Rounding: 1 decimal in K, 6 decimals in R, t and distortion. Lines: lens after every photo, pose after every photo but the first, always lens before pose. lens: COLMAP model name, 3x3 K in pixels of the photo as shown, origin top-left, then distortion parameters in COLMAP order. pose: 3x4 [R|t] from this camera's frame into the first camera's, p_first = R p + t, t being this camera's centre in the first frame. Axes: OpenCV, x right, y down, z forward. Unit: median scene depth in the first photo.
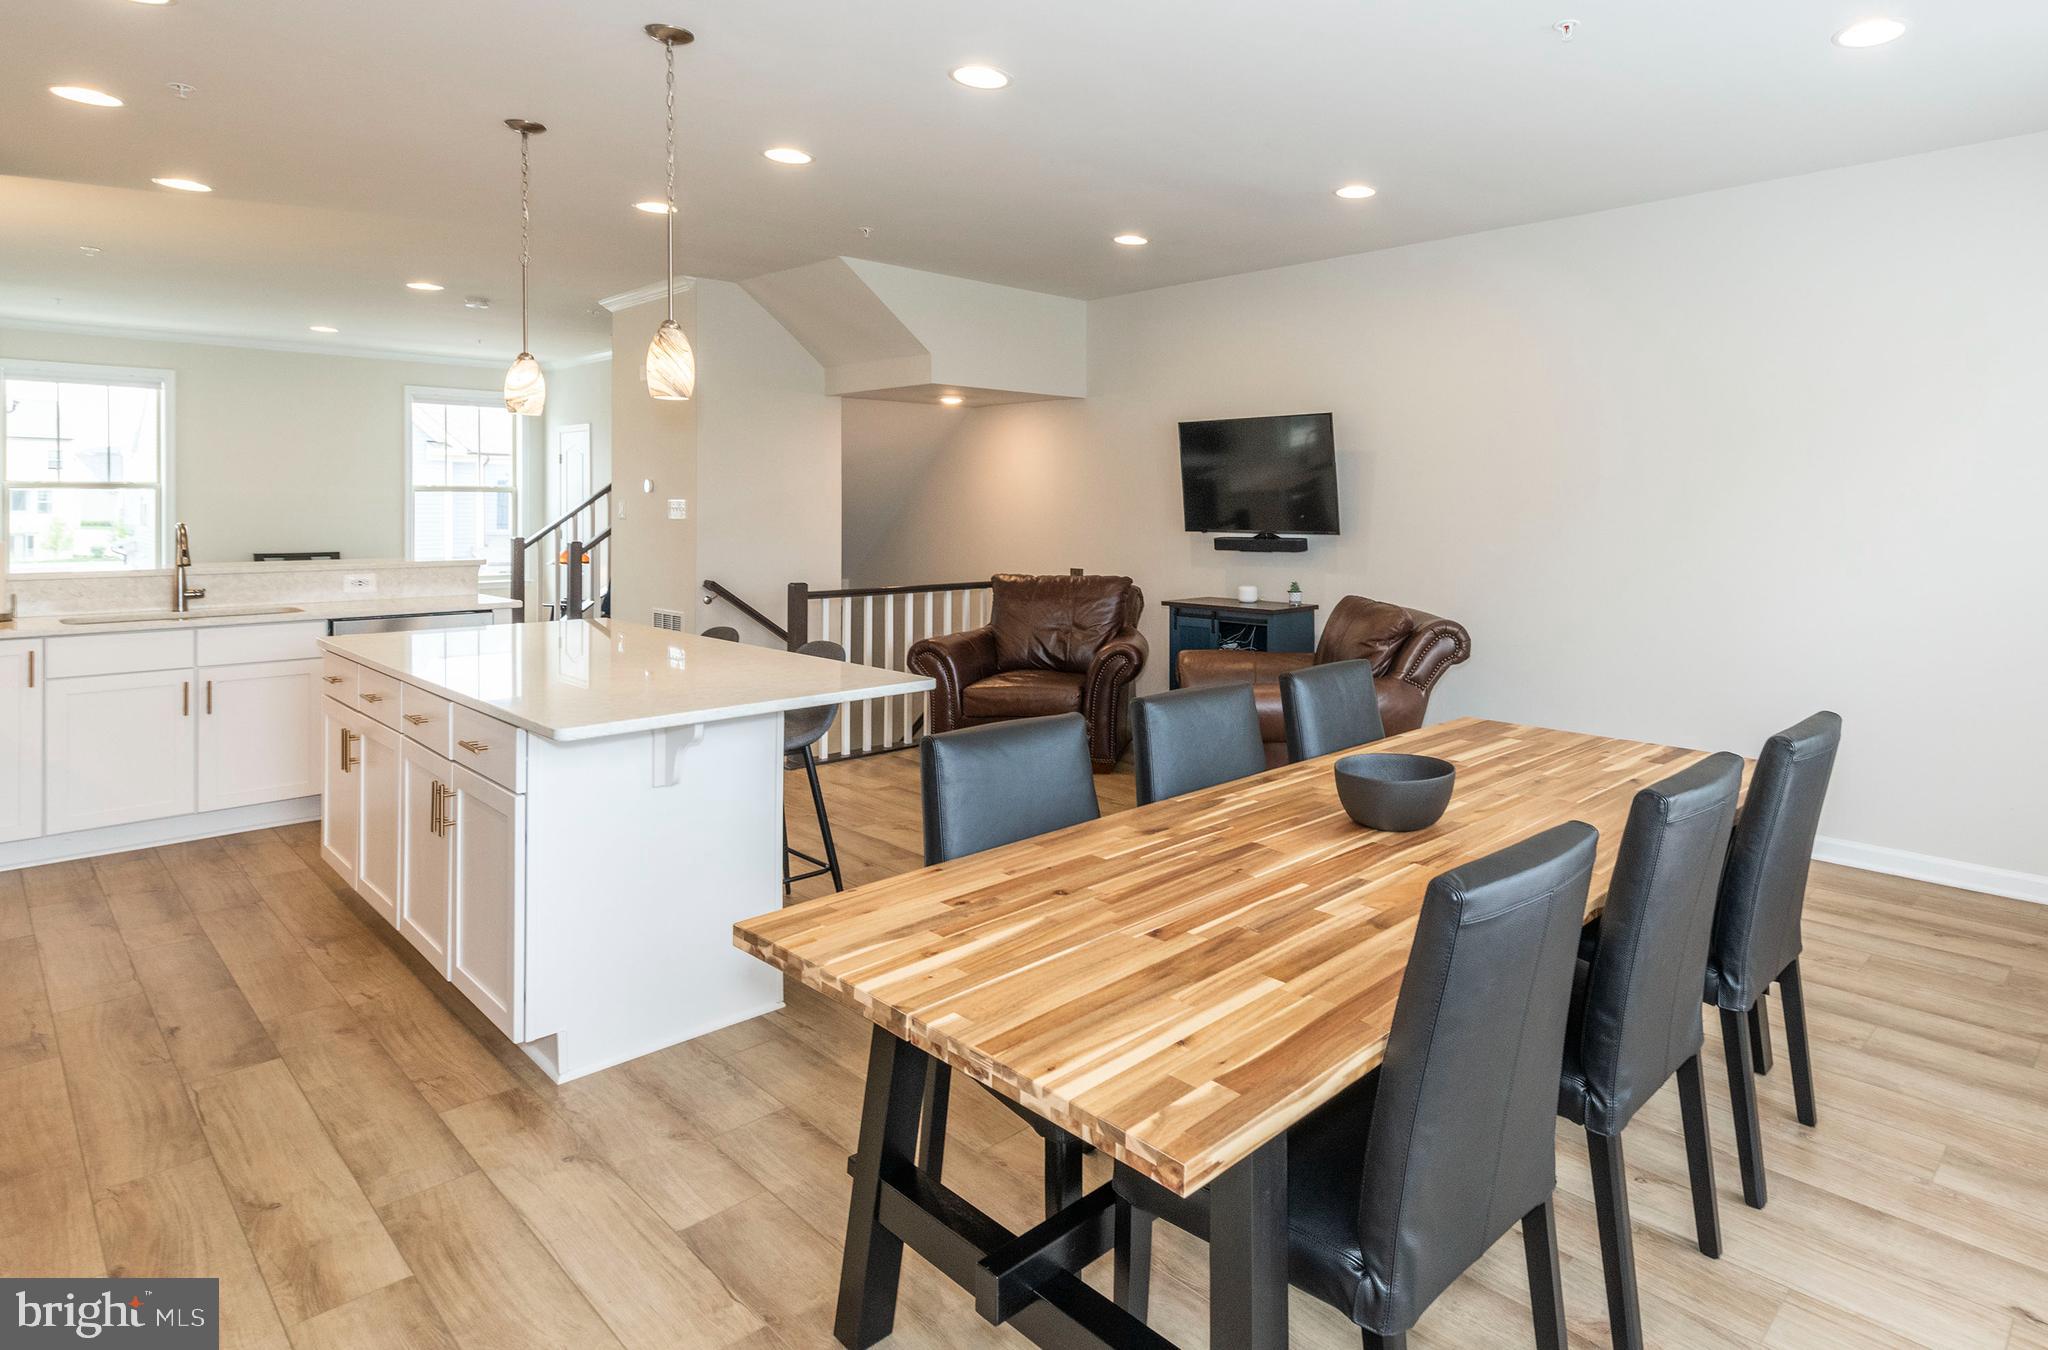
lens RADIAL K [[1117.1, 0, 1261.1], [0, 1117.1, 519.0], [0, 0, 1]] dist [0.006435, -0.003046]
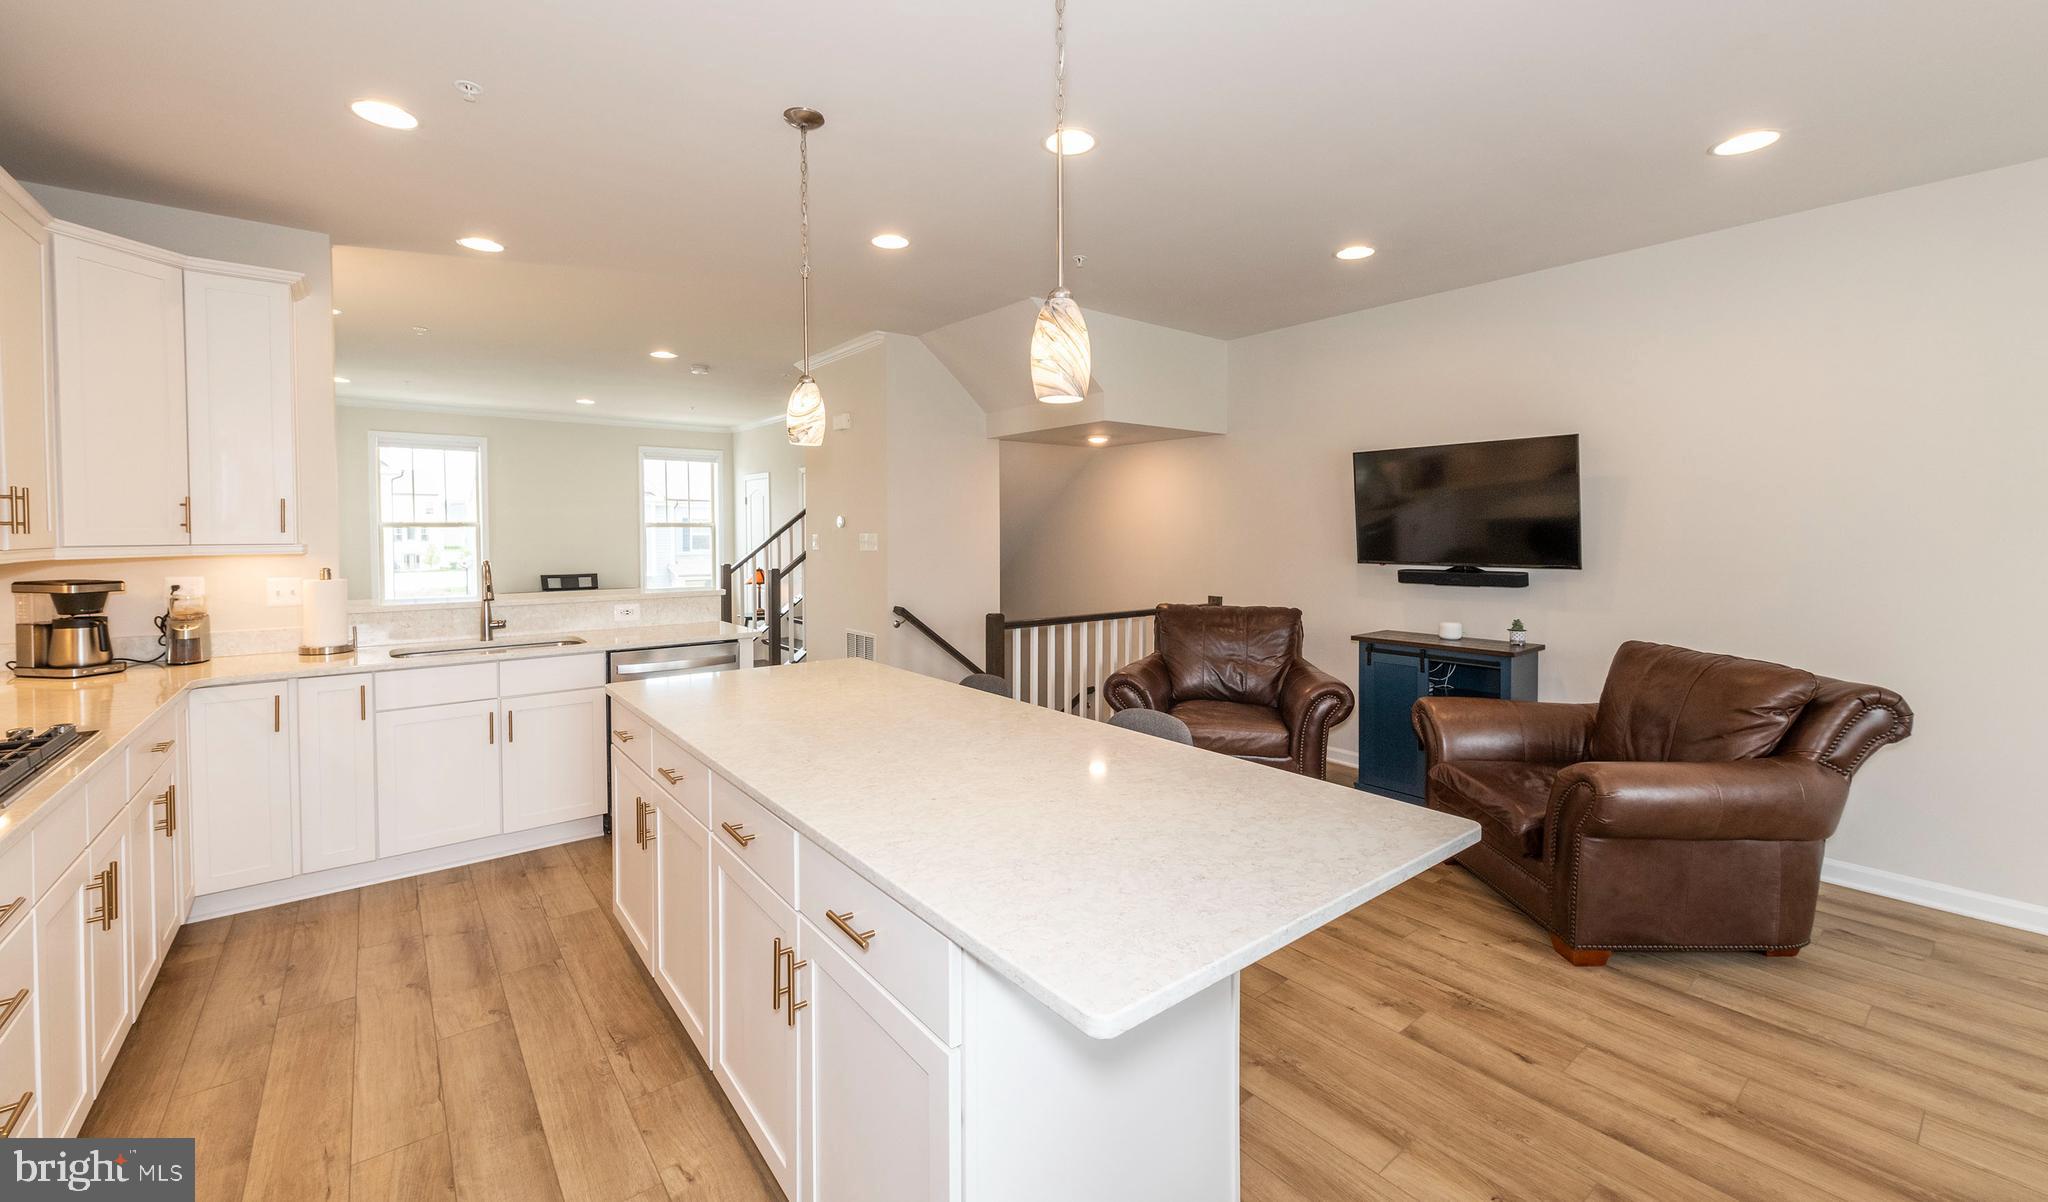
lens RADIAL K [[814.3, 0, 1023.5], [0, 814.3, 558.8], [0, 0, 1]] dist [0.003114, -0.000308]
pose [[0.981207, -0.000438, -0.192956, -0.241209], [0.004548, 0.999772, 0.020857, -0.009766], [0.192903, -0.021343, 0.980986, 0.261531]]
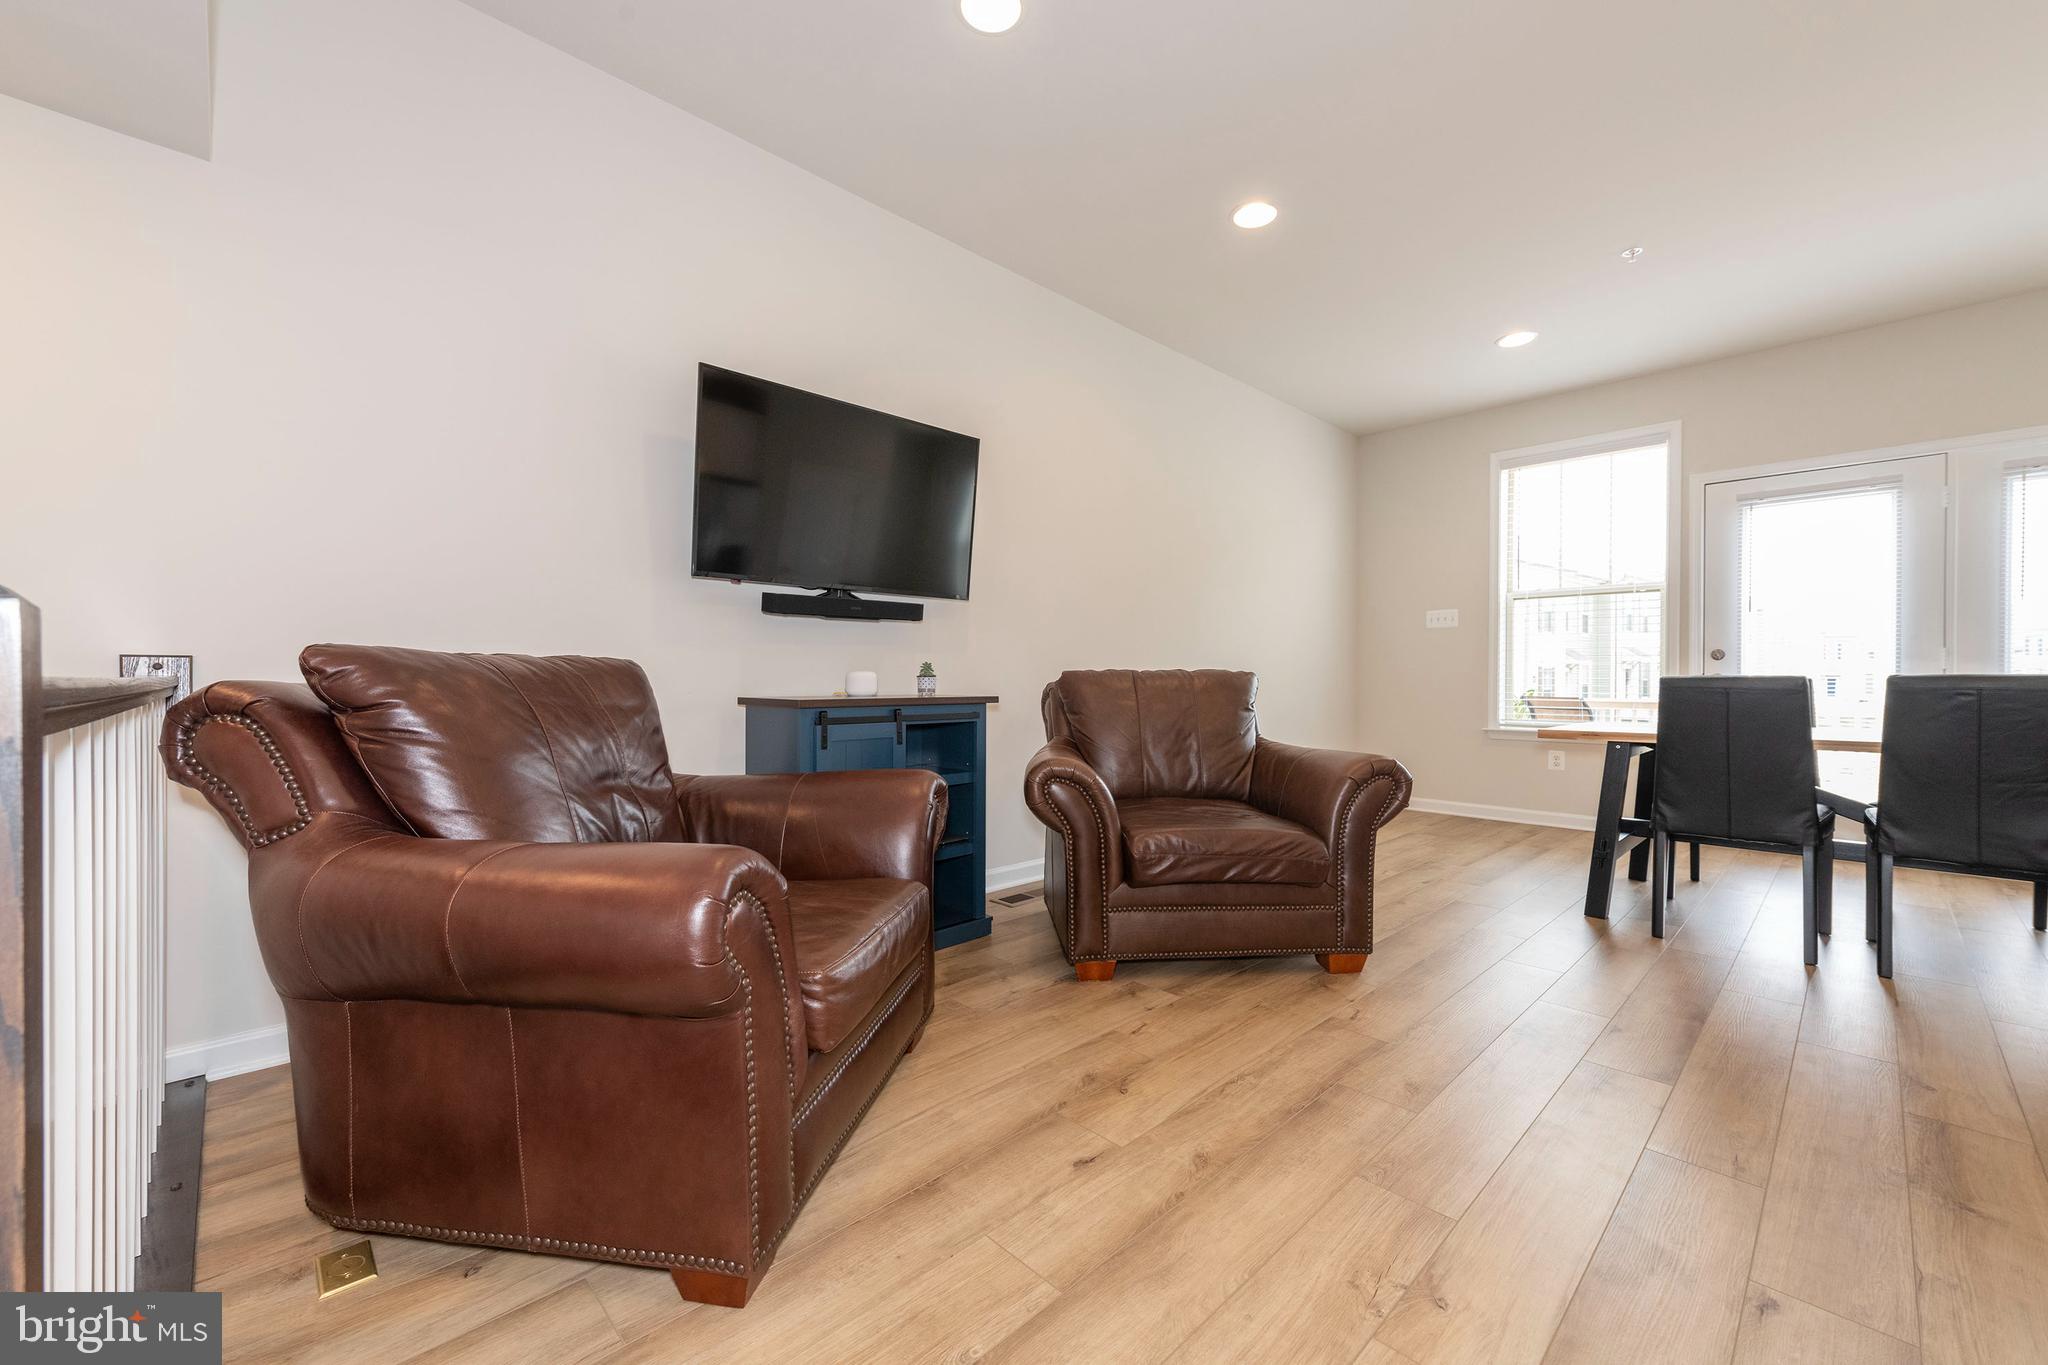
lens RADIAL K [[813.3, 0, 1024.4], [0, 813.3, 682.5], [0, 0, 1]] dist [0.010898, -0.000983]
pose [[0.096341, -0.008657, 0.995311, -0.478425], [0.010380, 0.999917, 0.007692, 0.065935], [-0.995294, 0.009591, 0.096423, 0.892425]]
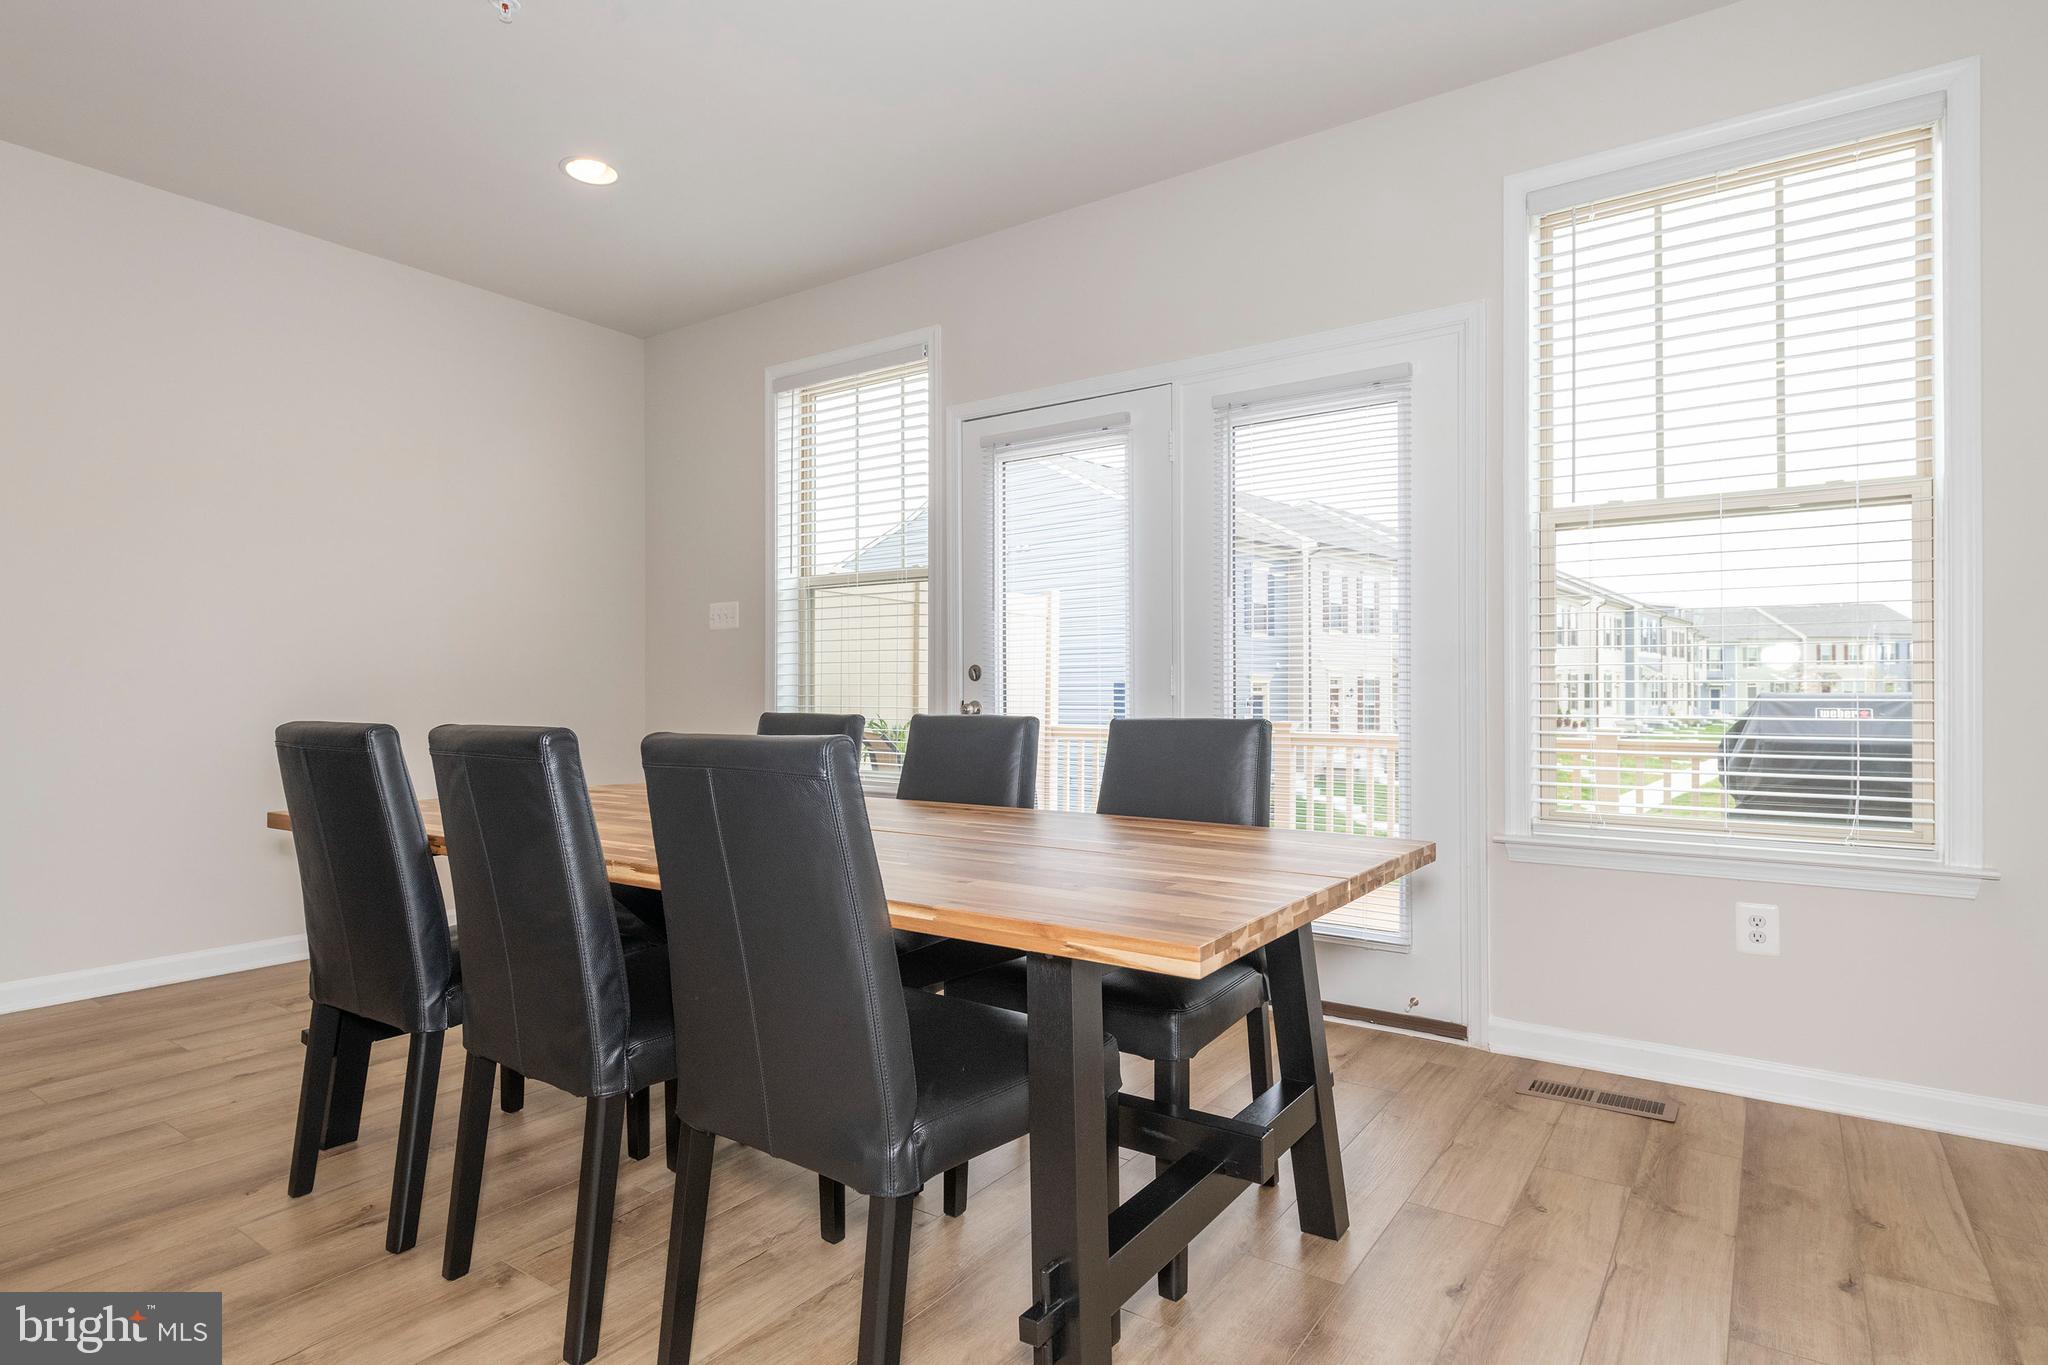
lens RADIAL K [[1066.4, 0, 1012.7], [0, 1066.4, 682.9], [0, 0, 1]] dist [0.007315, -0.001929]
pose [[-0.078937, 0.004654, 0.996869, -0.328760], [0.012851, 0.999911, -0.003651, 0.061477], [-0.996797, 0.012523, -0.078990, 0.345854]]
